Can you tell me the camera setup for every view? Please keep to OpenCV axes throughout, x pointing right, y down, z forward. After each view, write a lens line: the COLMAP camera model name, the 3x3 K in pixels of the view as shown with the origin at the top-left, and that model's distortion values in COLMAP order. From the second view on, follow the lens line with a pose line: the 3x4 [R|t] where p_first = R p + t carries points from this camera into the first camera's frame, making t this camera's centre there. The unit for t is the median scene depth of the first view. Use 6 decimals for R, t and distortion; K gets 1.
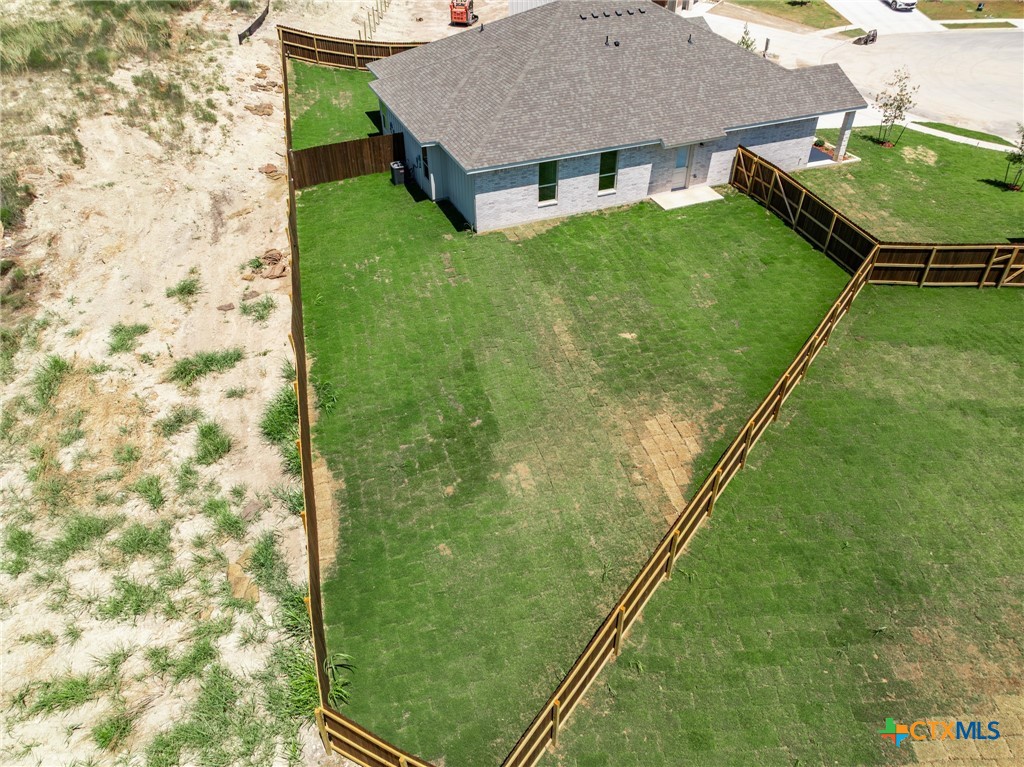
lens RADIAL K [[719.3, 0, 513.3], [0, 719.3, 381.5], [0, 0, 1]] dist [-0.034321, 0.019746]
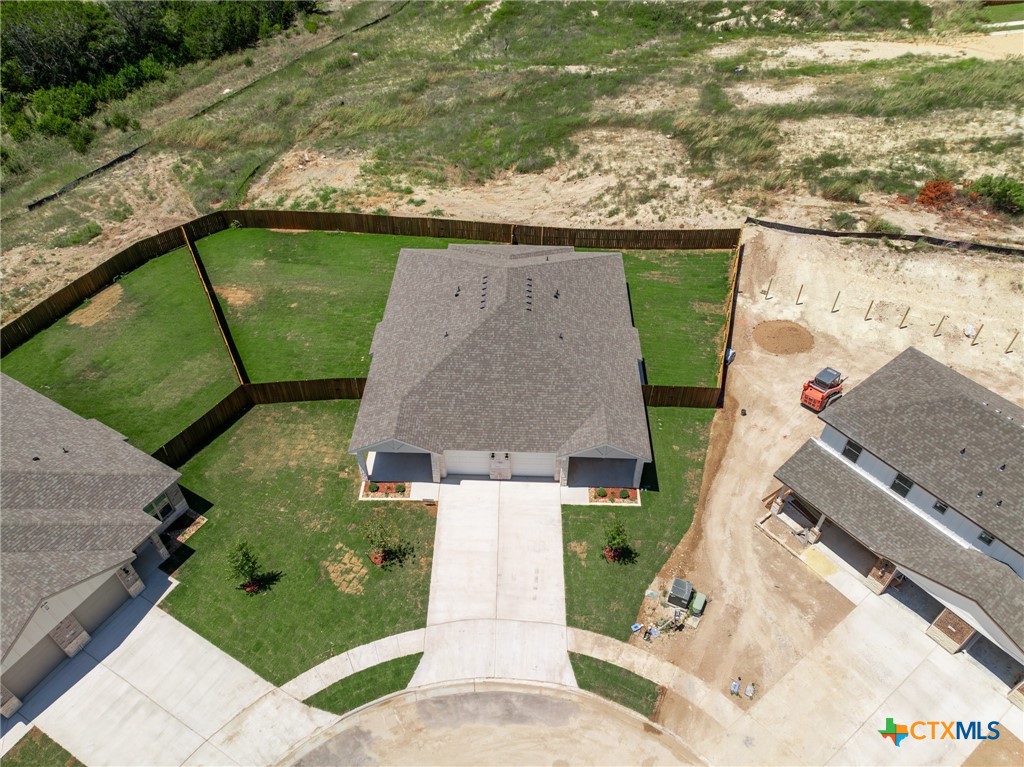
lens RADIAL K [[719.3, 0, 516.2], [0, 719.3, 369.5], [0, 0, 1]] dist [-0.034321, 0.019746]
pose [[-0.409089, 0.619576, -0.669904, 1.248769], [-0.570855, 0.398968, 0.717599, -1.650227], [0.711878, 0.675980, 0.190475, 1.014041]]
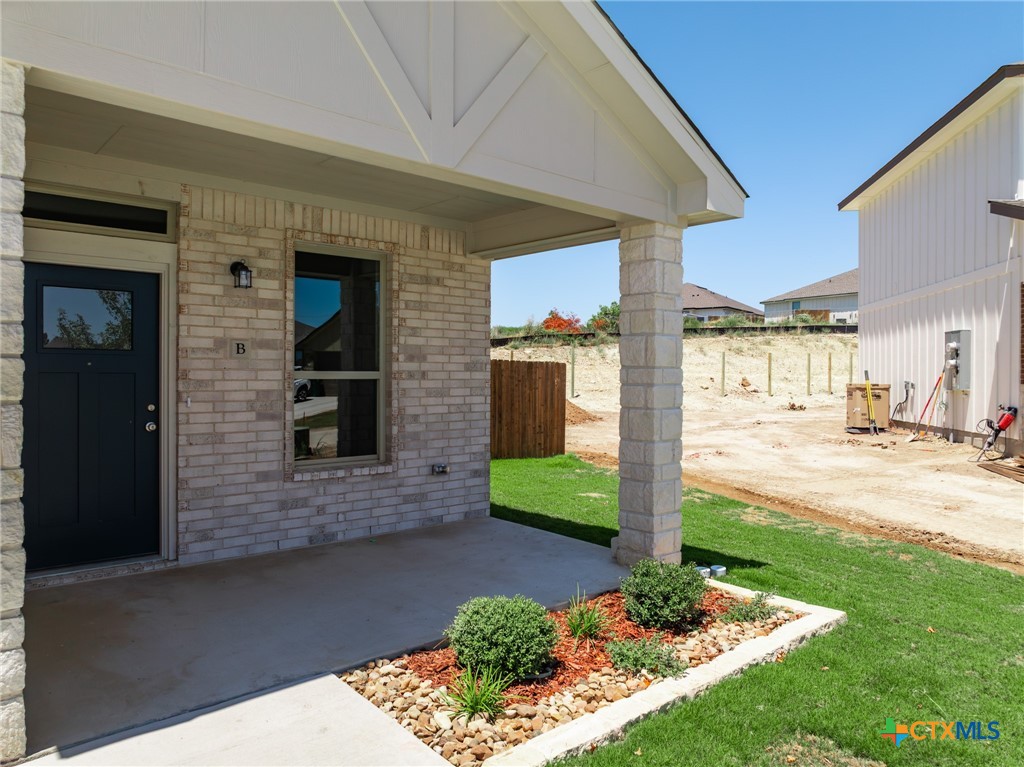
lens RADIAL K [[719.3, 0, 515.6], [0, 719.3, 380.9], [0, 0, 1]] dist [-0.034321, 0.019746]
pose [[0.327787, 0.013751, -0.944651, 0.512533], [-0.592991, 0.781393, -0.194389, -0.662386], [0.735471, 0.623888, 0.264285, 1.499066]]
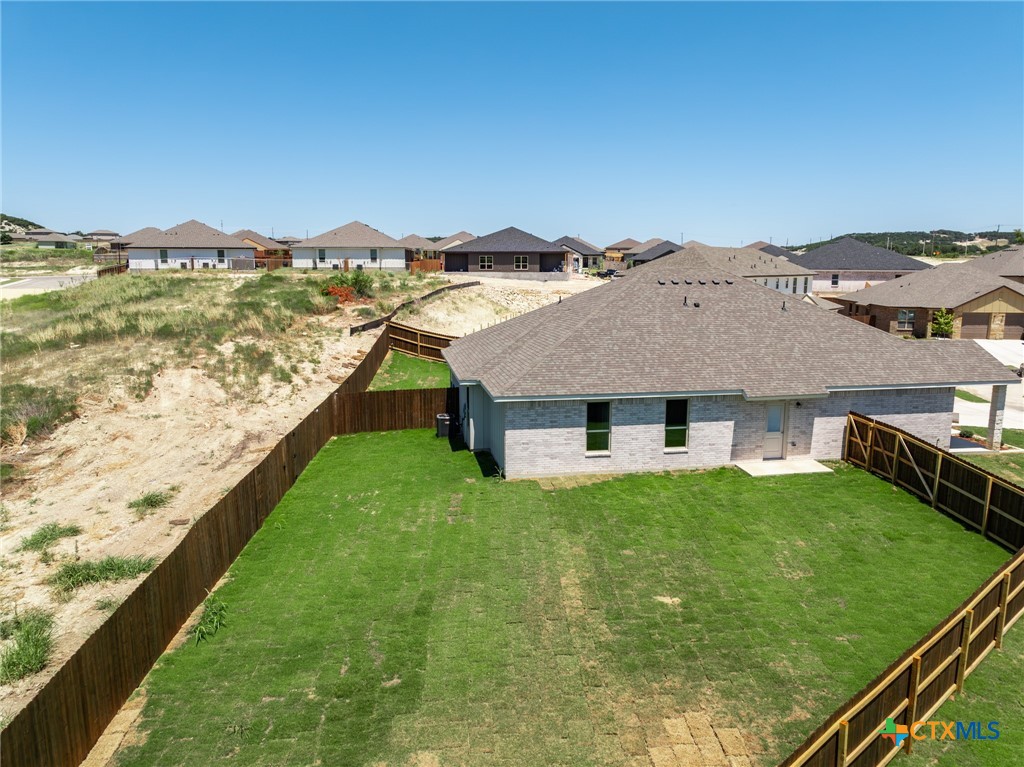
lens RADIAL K [[719.3, 0, 511.9], [0, 719.3, 381.4], [0, 0, 1]] dist [-0.034321, 0.019746]
pose [[0.975404, 0.042192, -0.216350, 0.130616], [-0.141573, 0.872219, -0.468178, 0.078129], [0.168951, 0.487292, 0.856739, 0.255712]]
